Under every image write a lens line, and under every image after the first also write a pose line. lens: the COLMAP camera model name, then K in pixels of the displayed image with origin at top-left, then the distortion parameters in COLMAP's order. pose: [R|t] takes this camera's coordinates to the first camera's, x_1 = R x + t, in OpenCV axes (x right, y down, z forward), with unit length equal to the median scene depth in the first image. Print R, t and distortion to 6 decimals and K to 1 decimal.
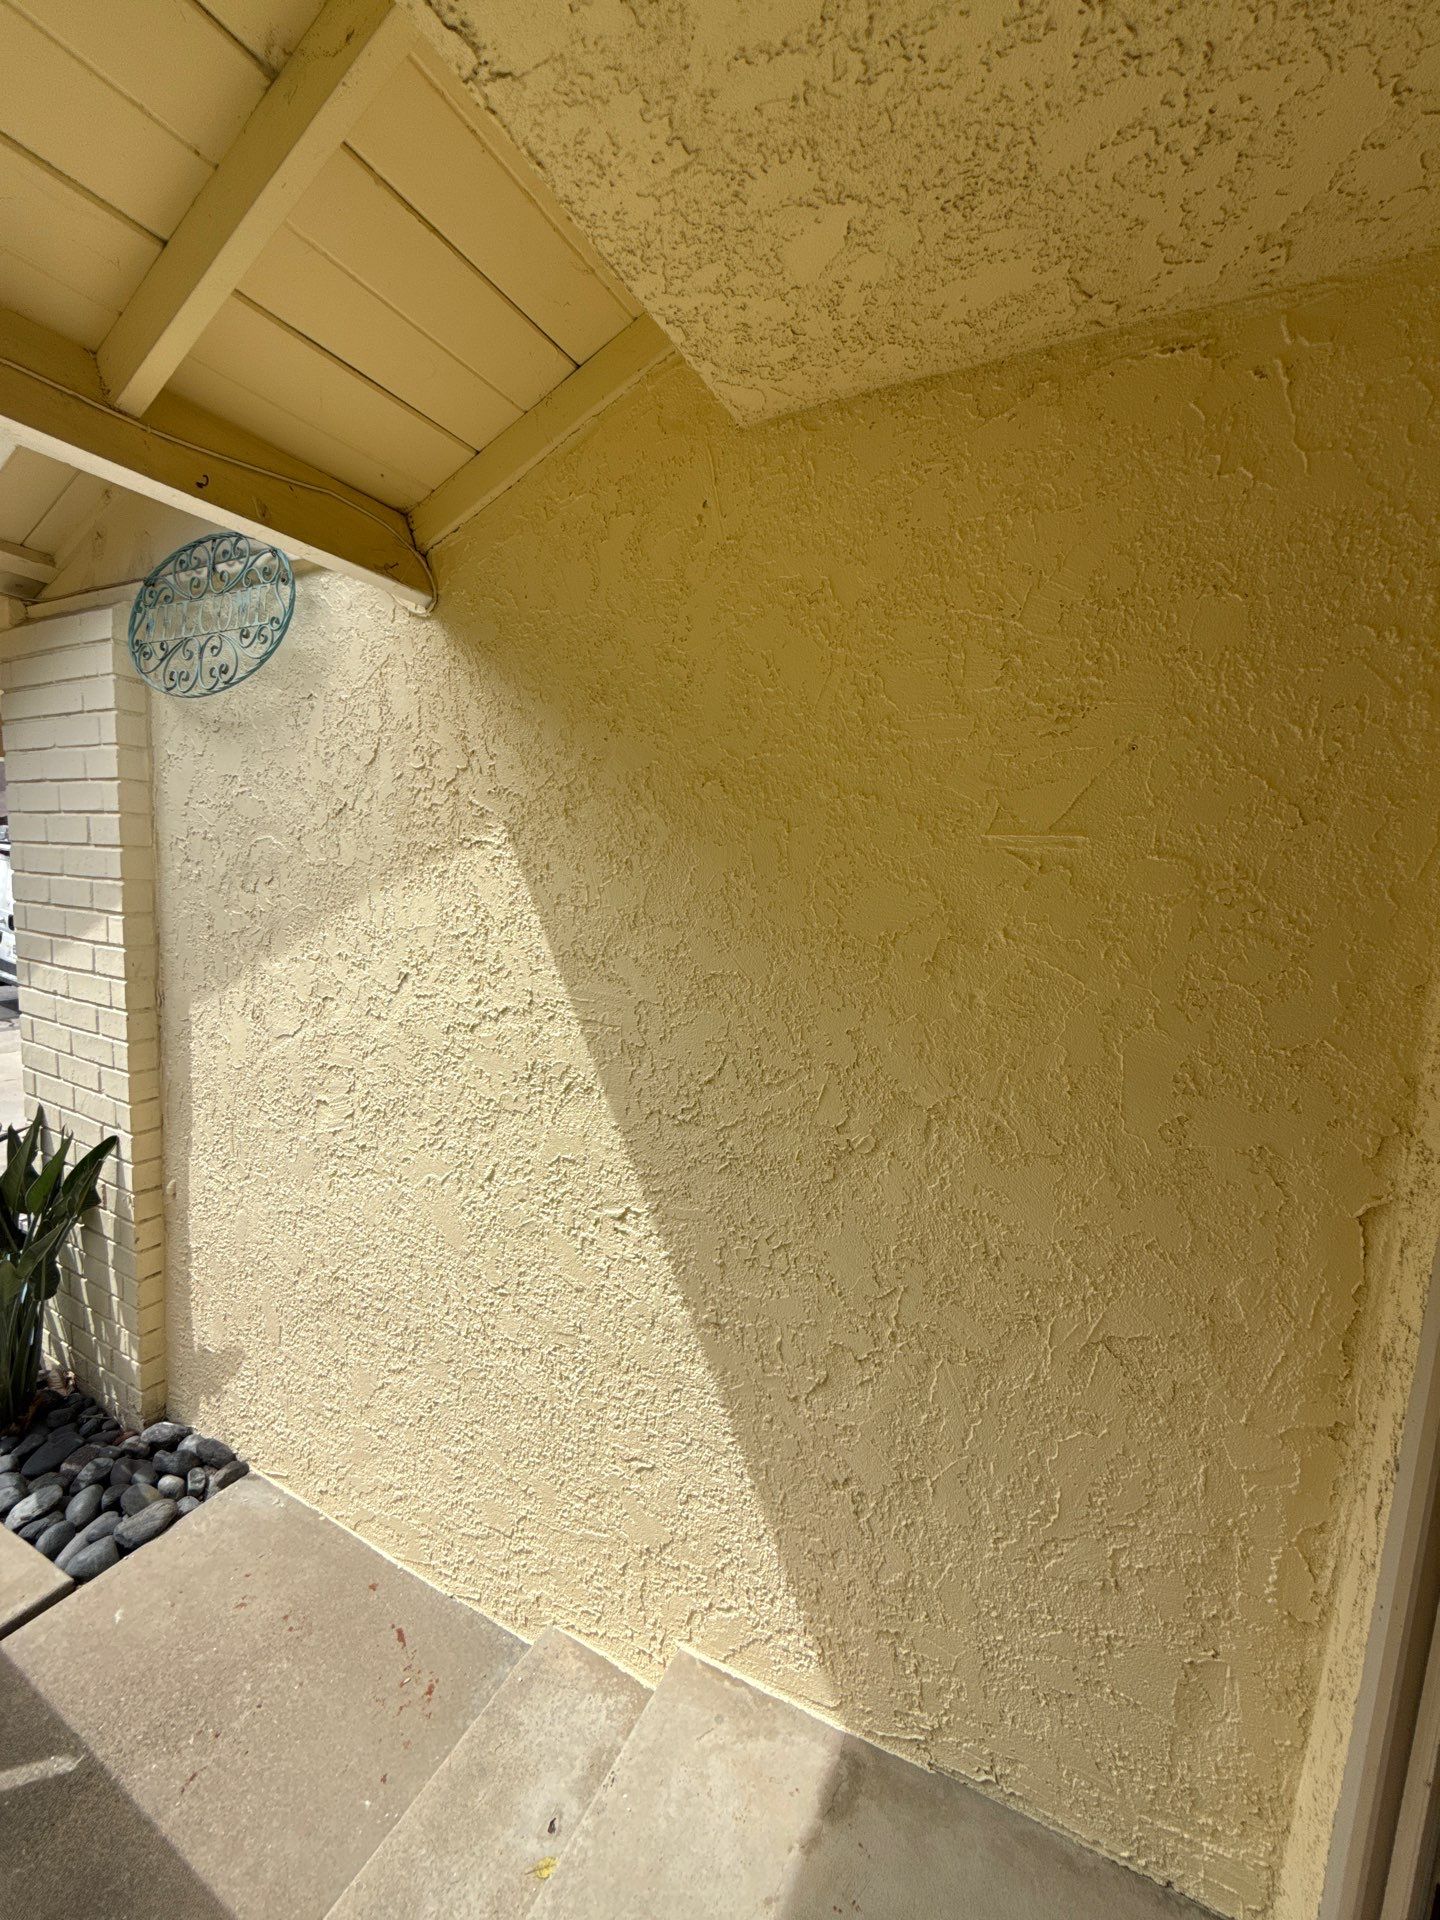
lens RADIAL K [[756.5, 0, 721.5], [0, 756.5, 959.0], [0, 0, 1]] dist [-0.002469, -0.000178]
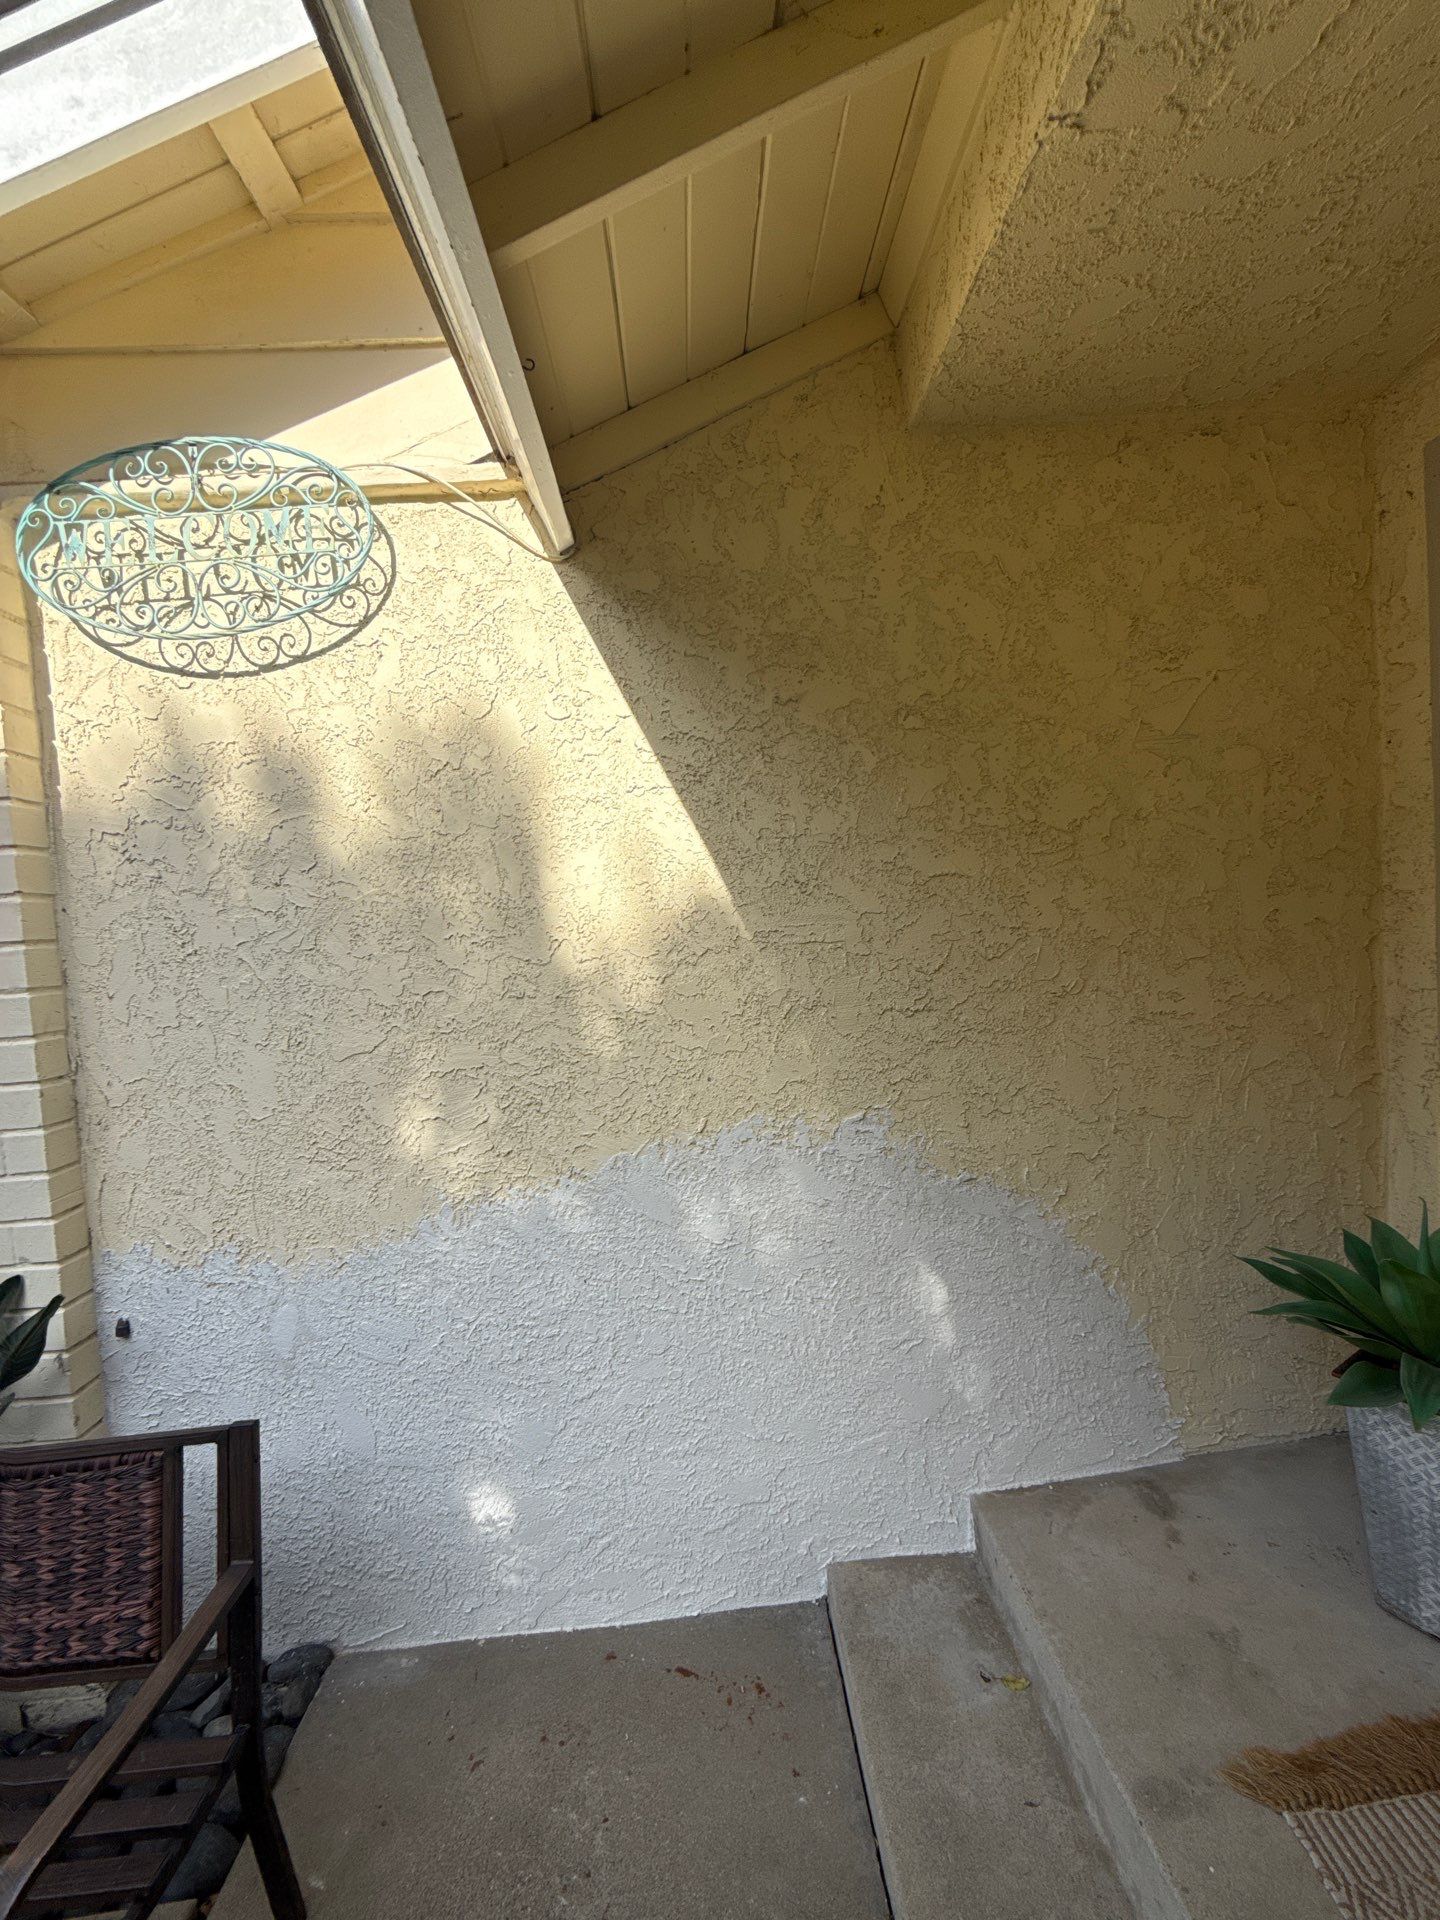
lens RADIAL K [[756.5, 0, 718.1], [0, 756.5, 959.4], [0, 0, 1]] dist [-0.002469, -0.000178]
pose [[0.867485, -0.129510, 0.480309, -0.743856], [0.165612, 0.985627, -0.033350, 0.111110], [-0.469086, 0.108475, 0.876465, 0.116913]]
